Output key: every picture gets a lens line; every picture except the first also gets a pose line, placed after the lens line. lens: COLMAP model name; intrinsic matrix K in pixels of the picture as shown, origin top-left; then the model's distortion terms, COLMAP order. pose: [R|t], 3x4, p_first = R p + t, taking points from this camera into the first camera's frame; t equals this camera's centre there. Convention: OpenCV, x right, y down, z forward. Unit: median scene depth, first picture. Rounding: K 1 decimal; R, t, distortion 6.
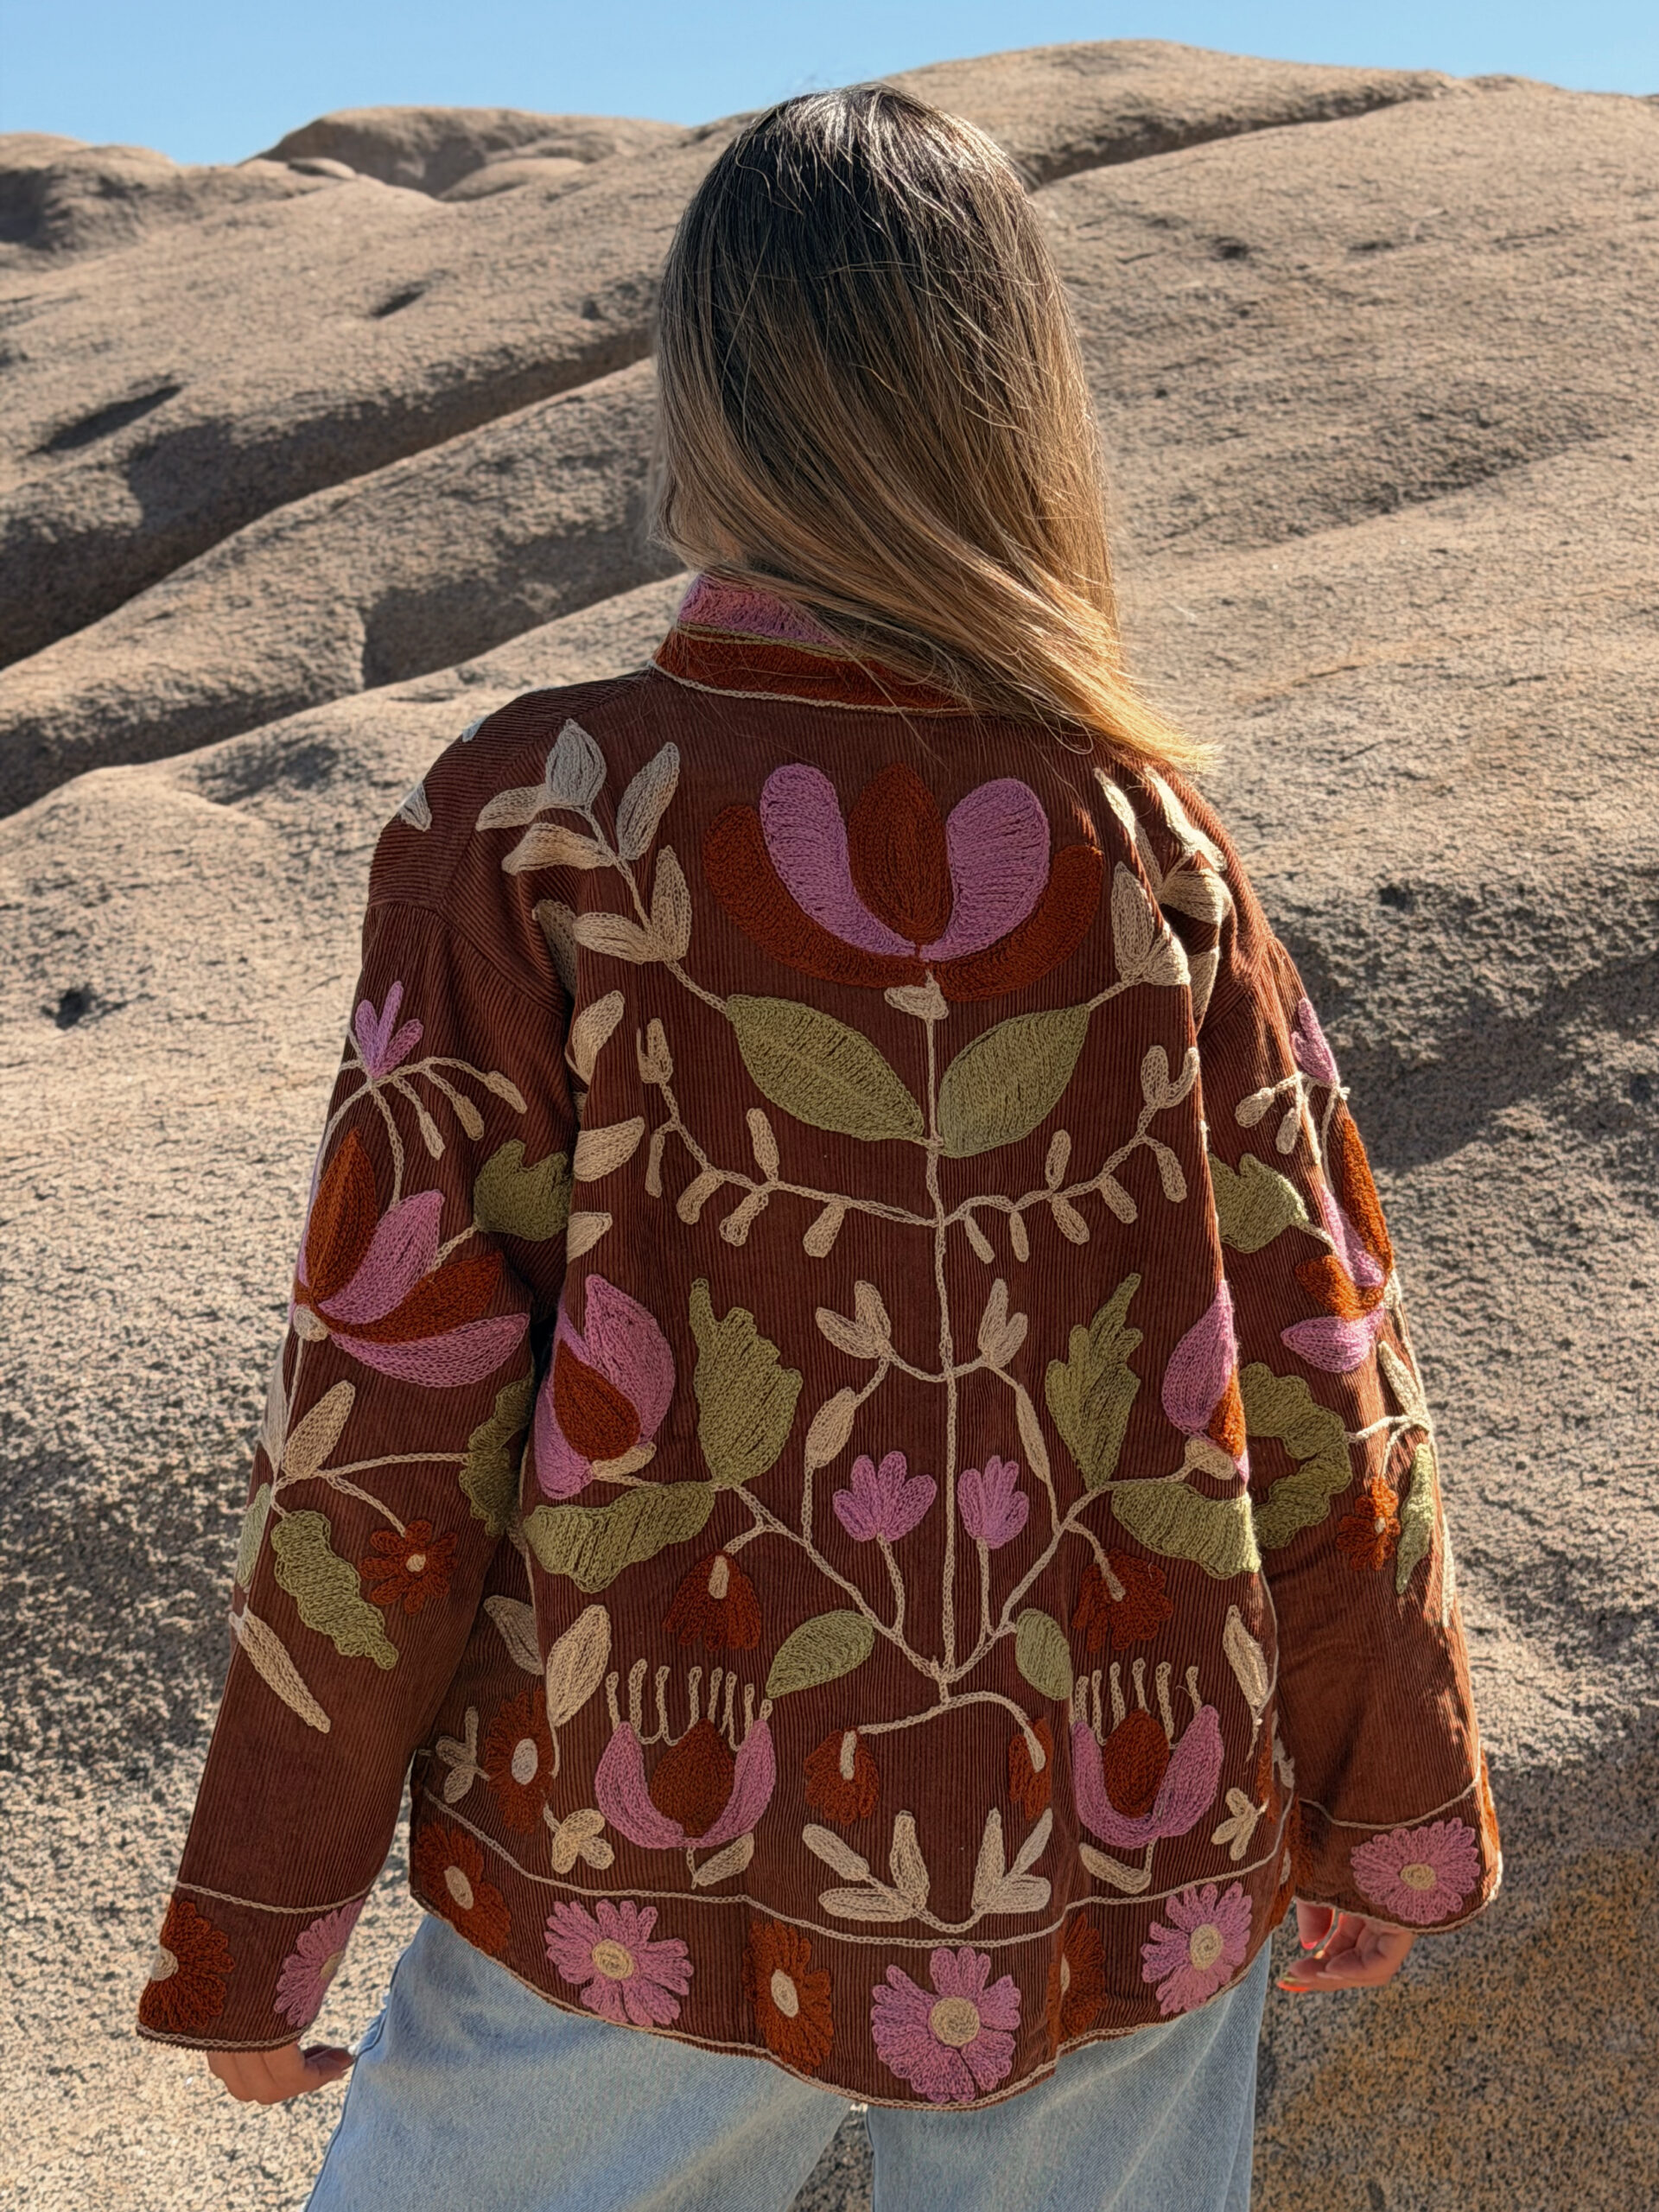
lens RADIAL K [[3778.3, 0, 991.2], [0, 3778.3, 1096.5], [0, 0, 1]] dist [0.176233, -0.234322]
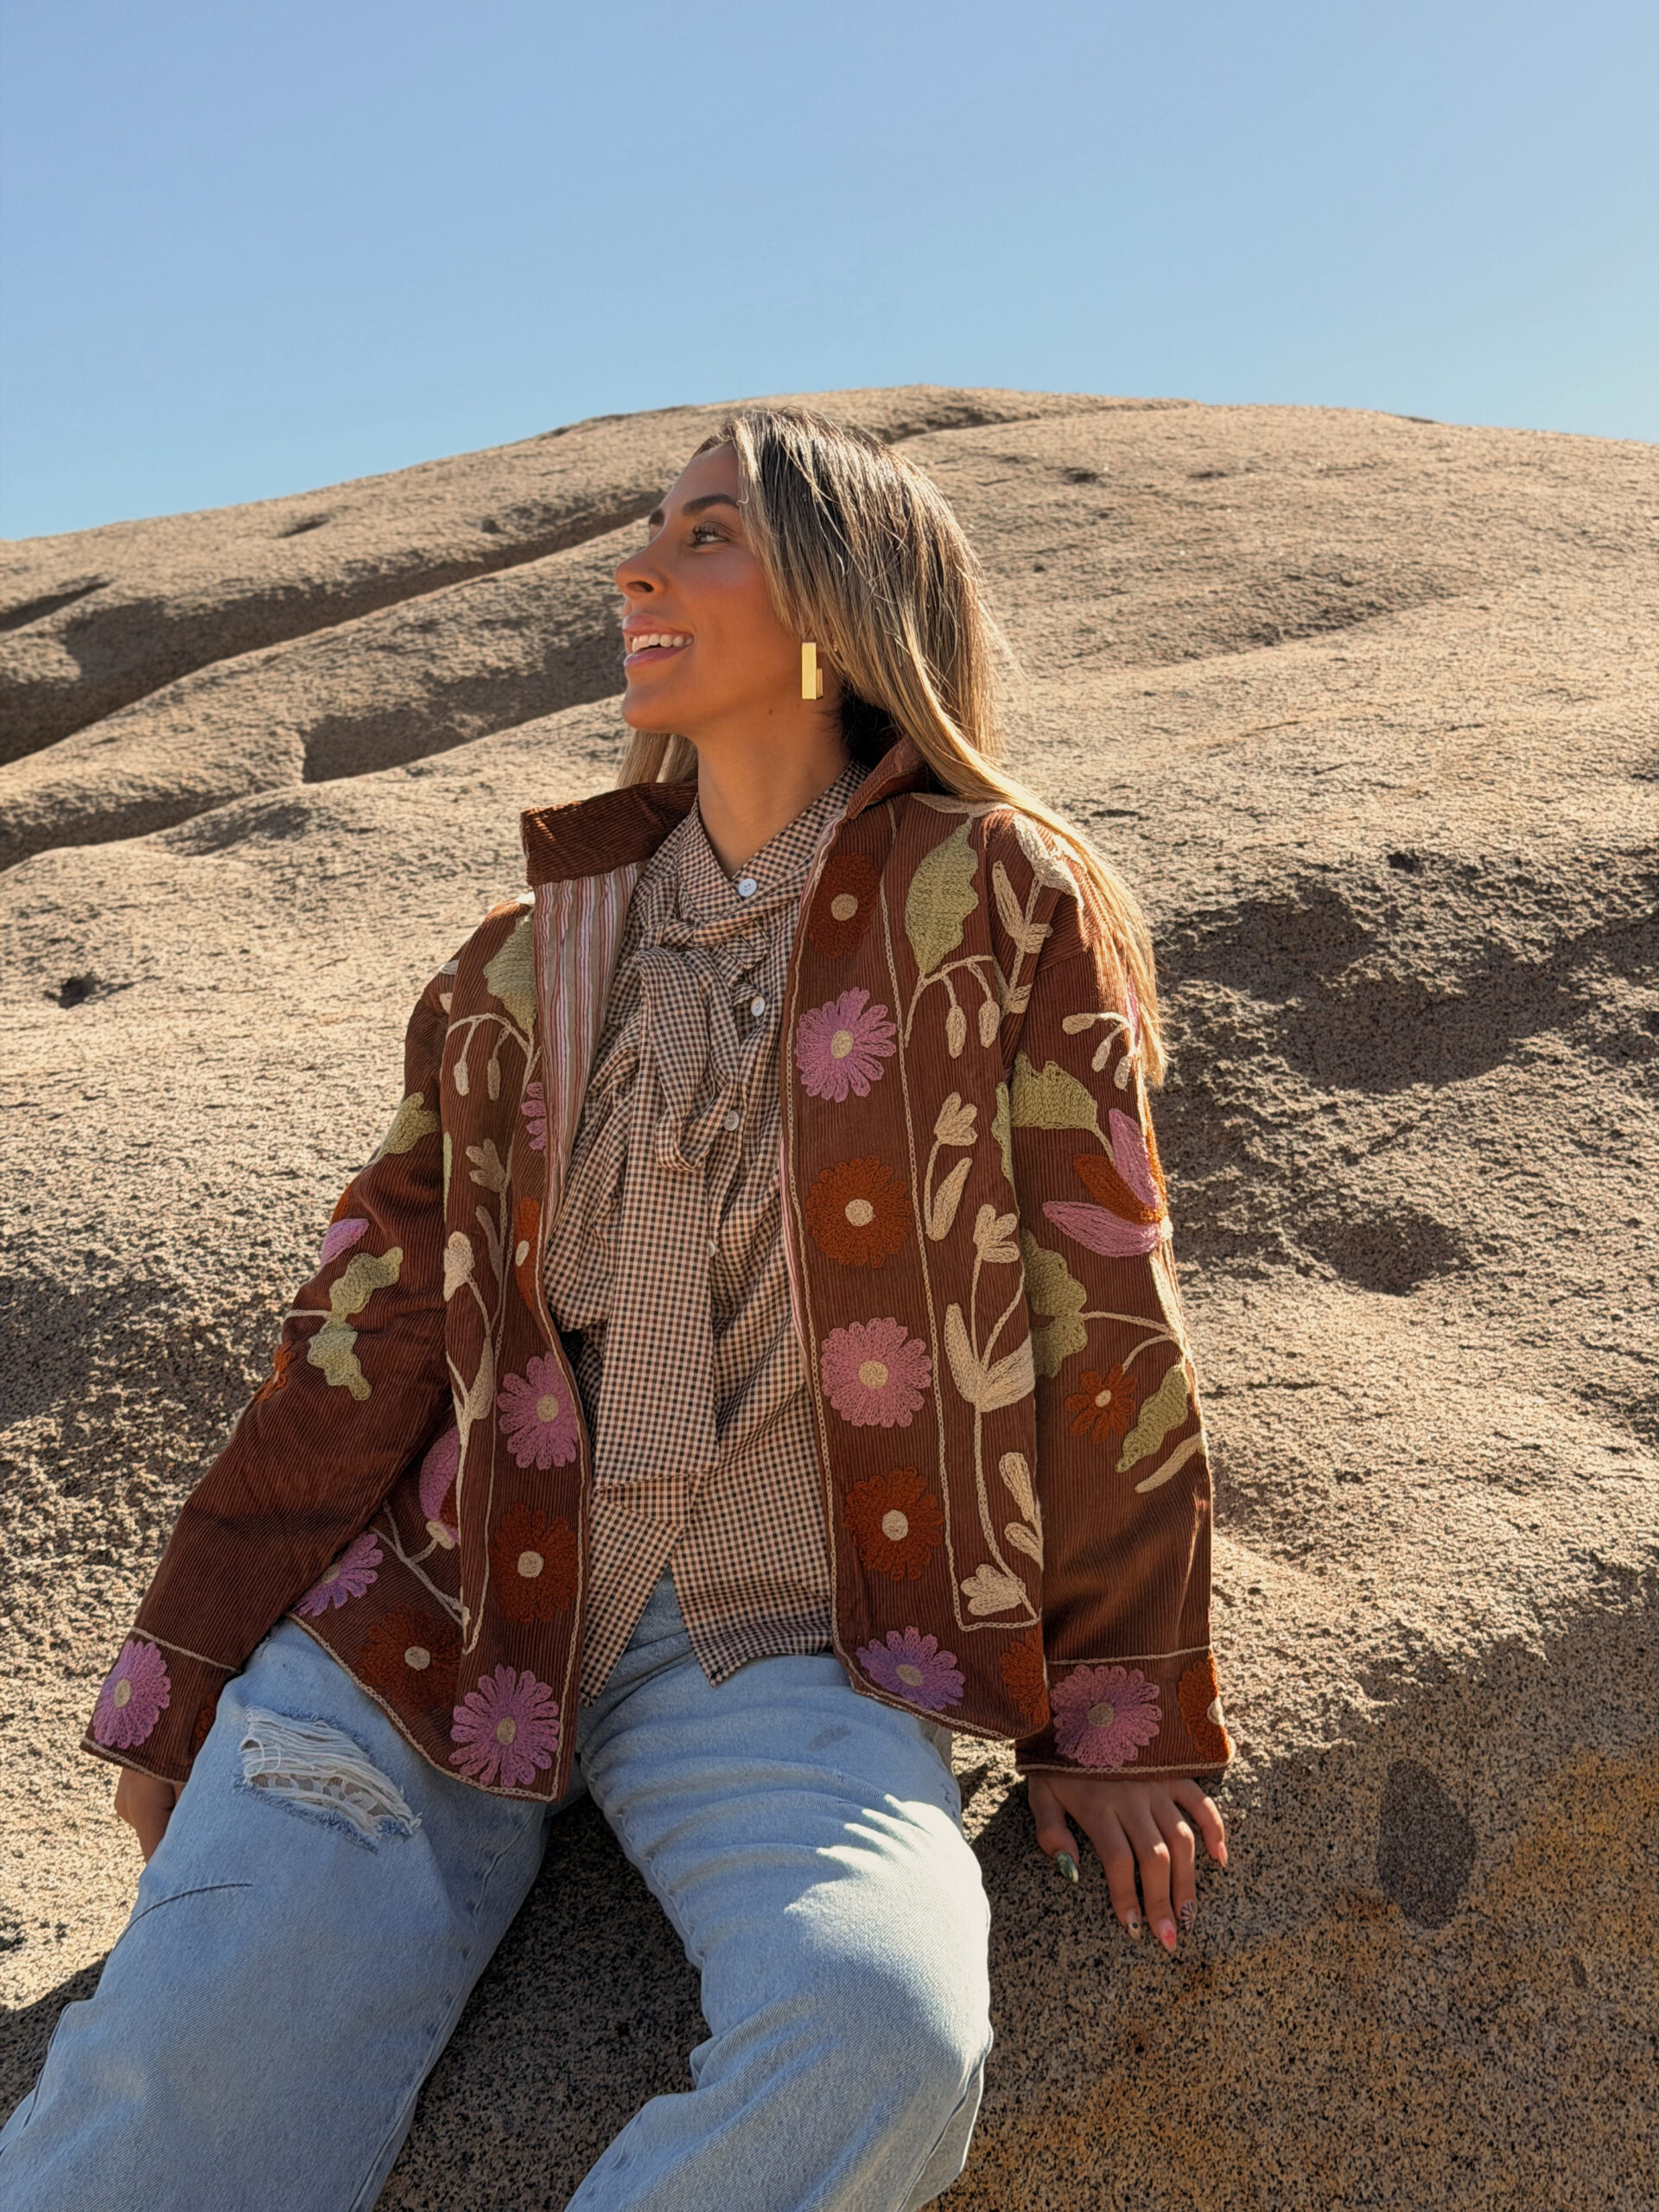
lens RADIAL K [[3087.9, 0, 839.6], [0, 3087.9, 1112.6], [0, 0, 1]] dist [0.197374, -0.429026]
pose [[0.994678, 0.049307, 0.090468, -0.095473], [-0.037818, 0.991488, -0.124587, 0.099257], [-0.095841, 0.120502, 0.988076, 0.112449]]
